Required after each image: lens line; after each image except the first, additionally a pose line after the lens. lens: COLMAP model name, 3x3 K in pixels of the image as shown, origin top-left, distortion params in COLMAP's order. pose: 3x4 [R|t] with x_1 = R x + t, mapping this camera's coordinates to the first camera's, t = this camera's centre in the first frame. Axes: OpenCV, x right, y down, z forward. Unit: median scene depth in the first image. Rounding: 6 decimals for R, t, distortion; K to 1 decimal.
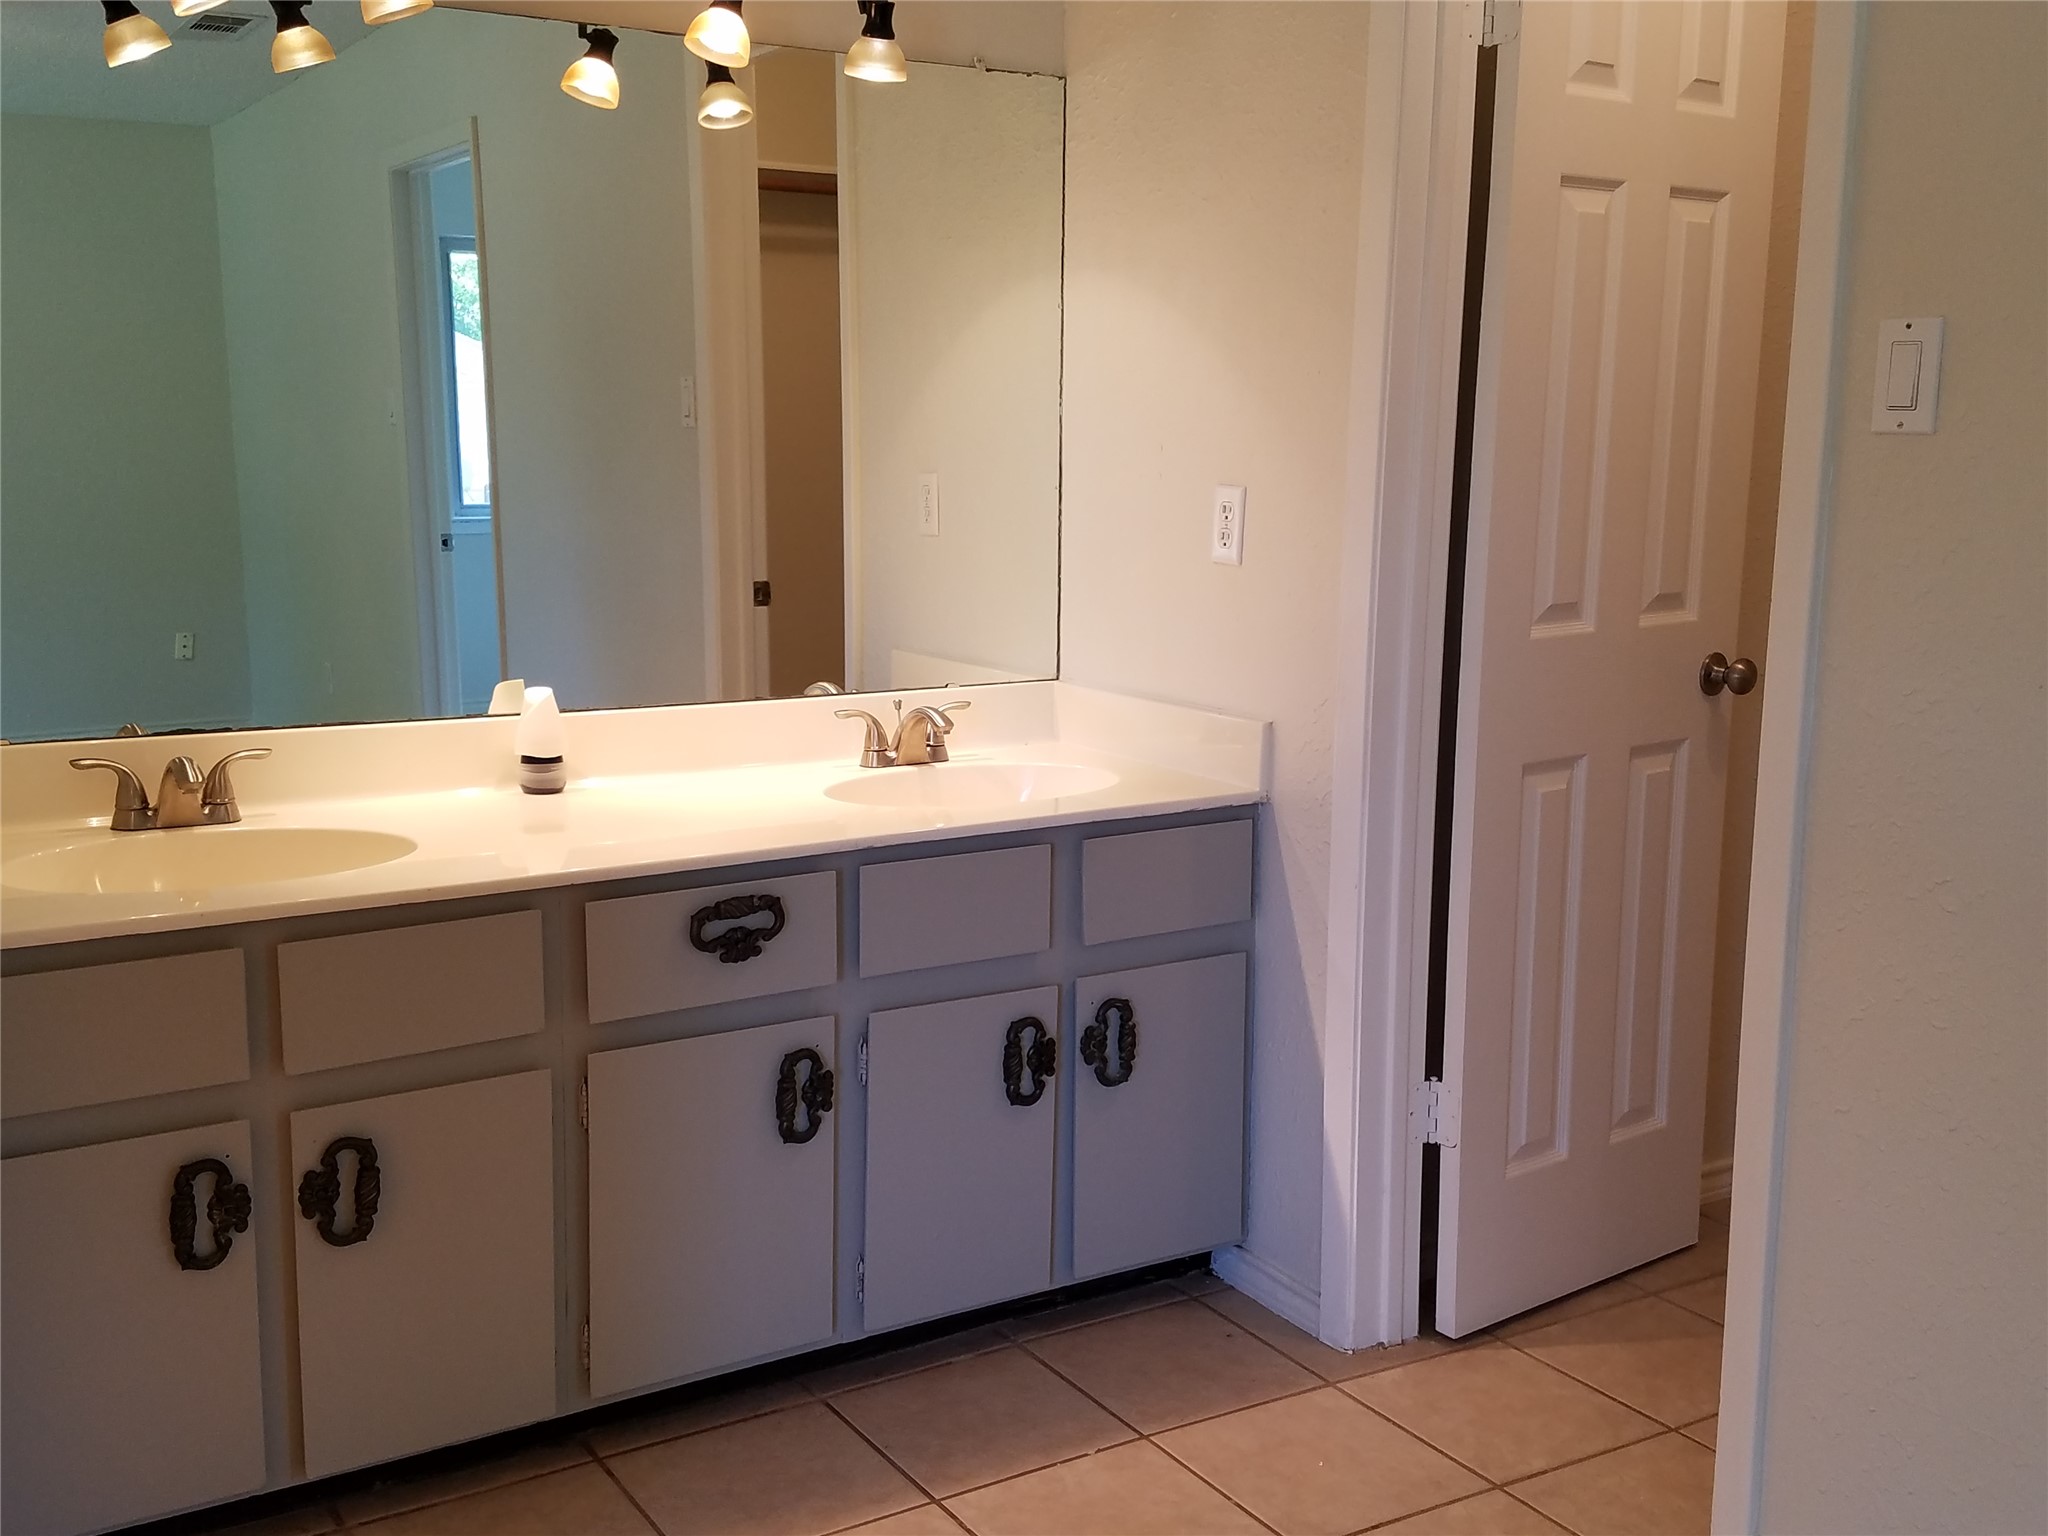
lens RADIAL K [[2166.5, 0, 1002.6], [0, 2166.5, 833.5], [0, 0, 1]] dist [0.230774, -0.519522]
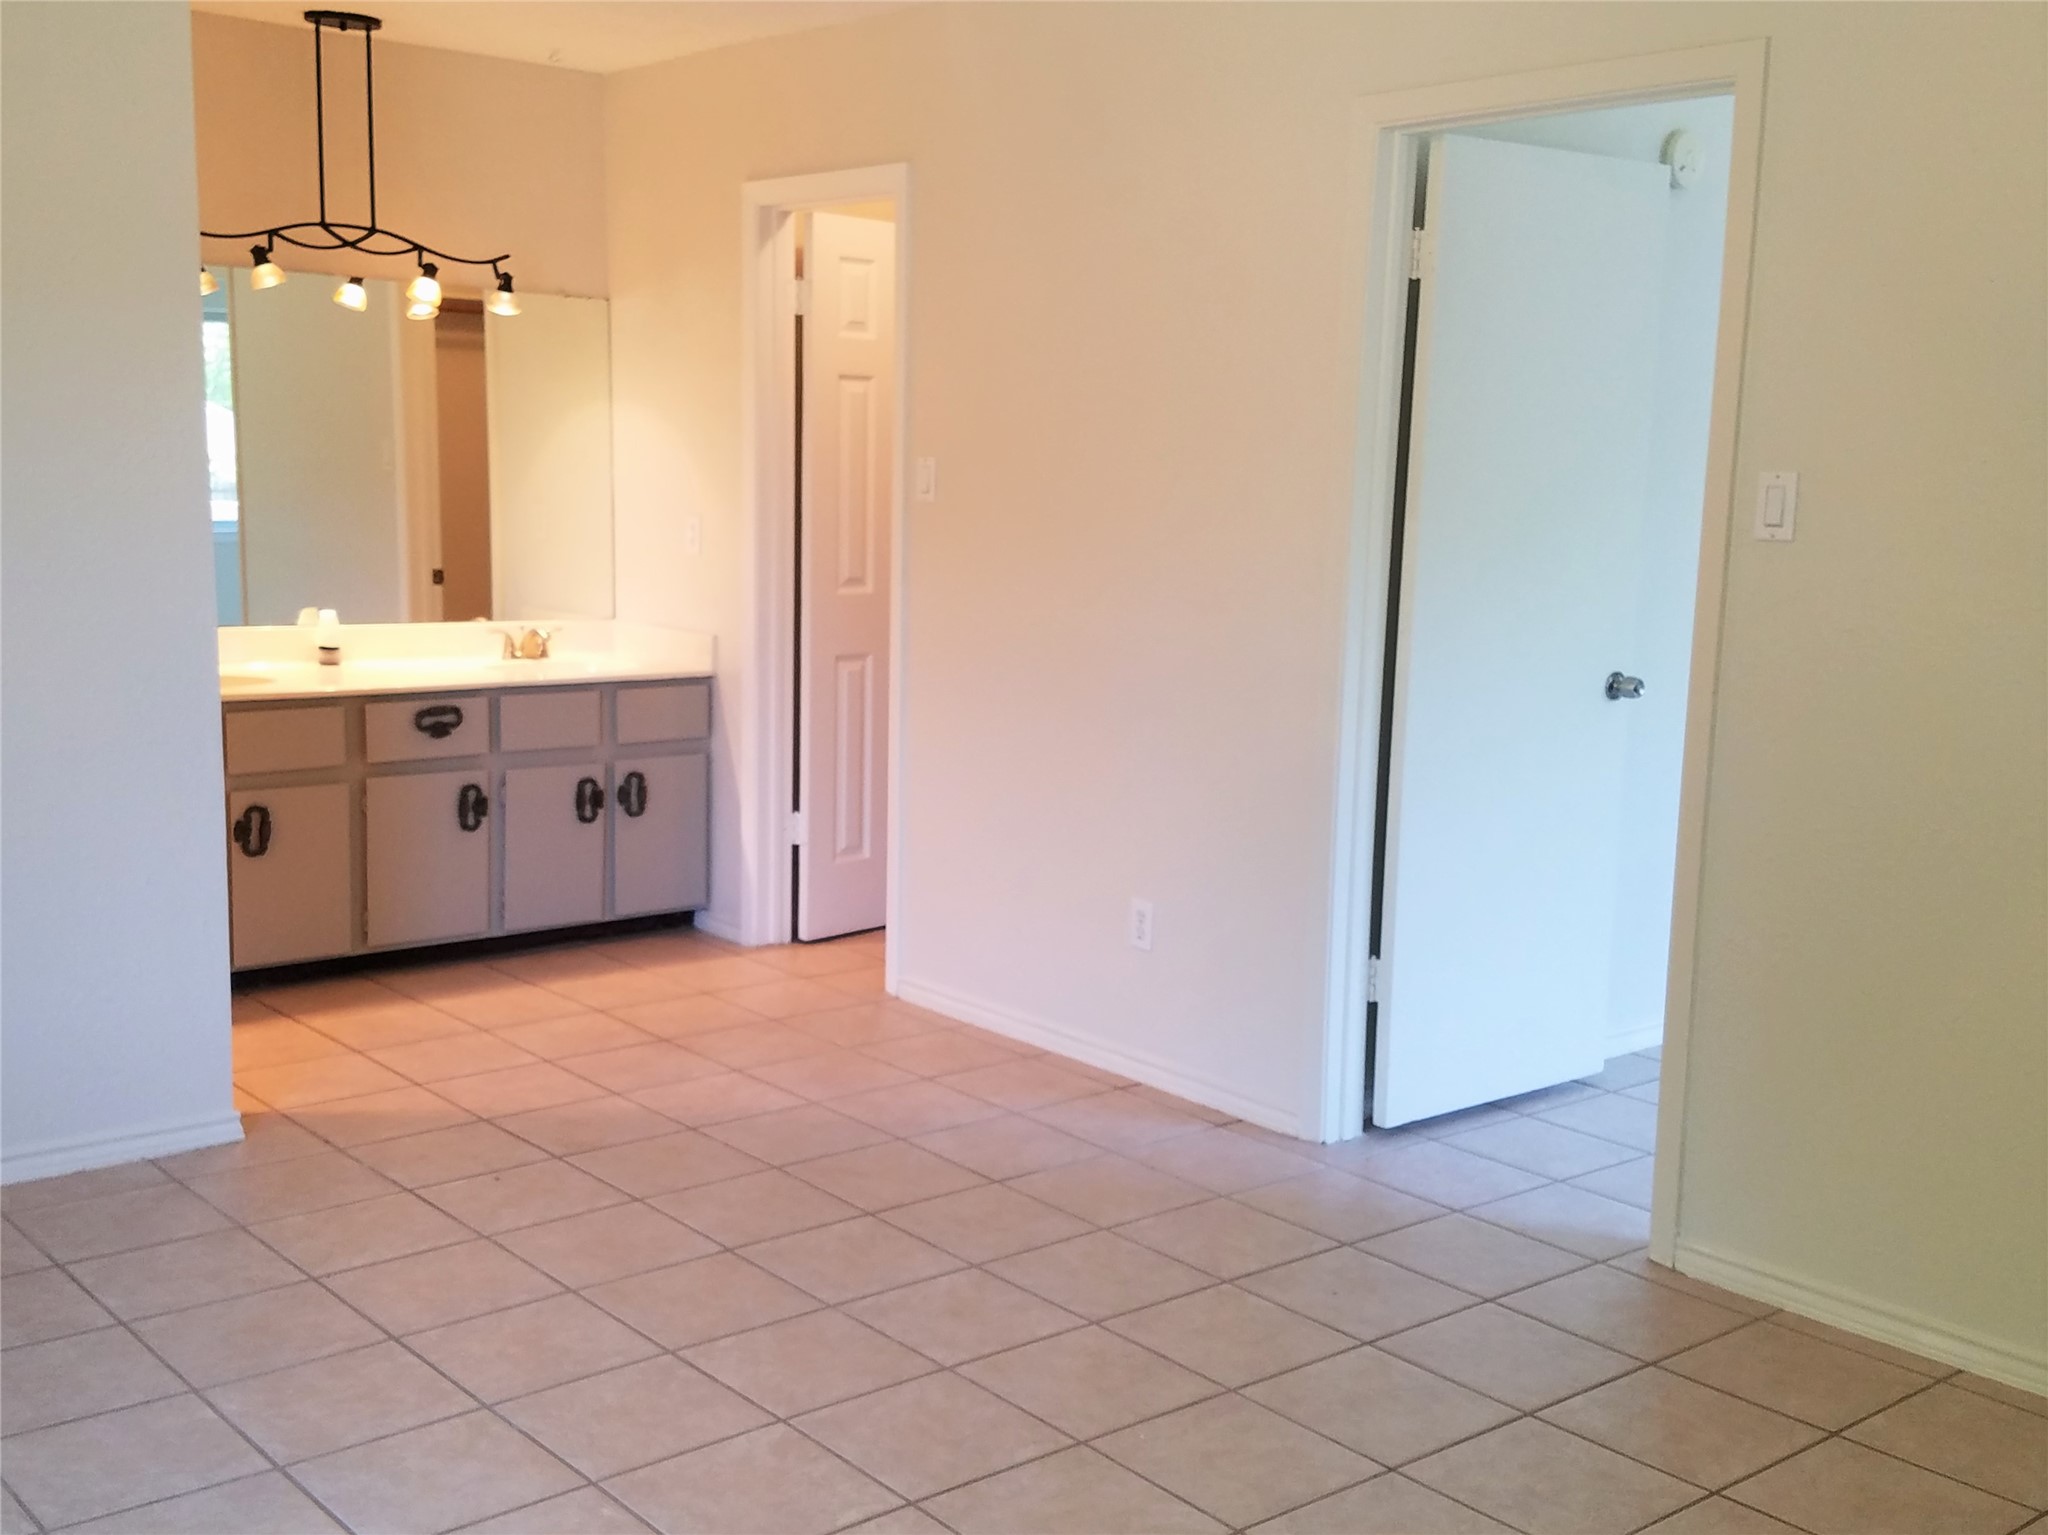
lens RADIAL K [[2166.5, 0, 1002.6], [0, 2166.5, 833.0], [0, 0, 1]] dist [0.230774, -0.519522]
pose [[0.988338, -0.005157, 0.152190, 0.081744], [0.007133, 0.999897, -0.012435, 0.161715], [-0.152111, 0.013375, 0.988273, -1.038567]]
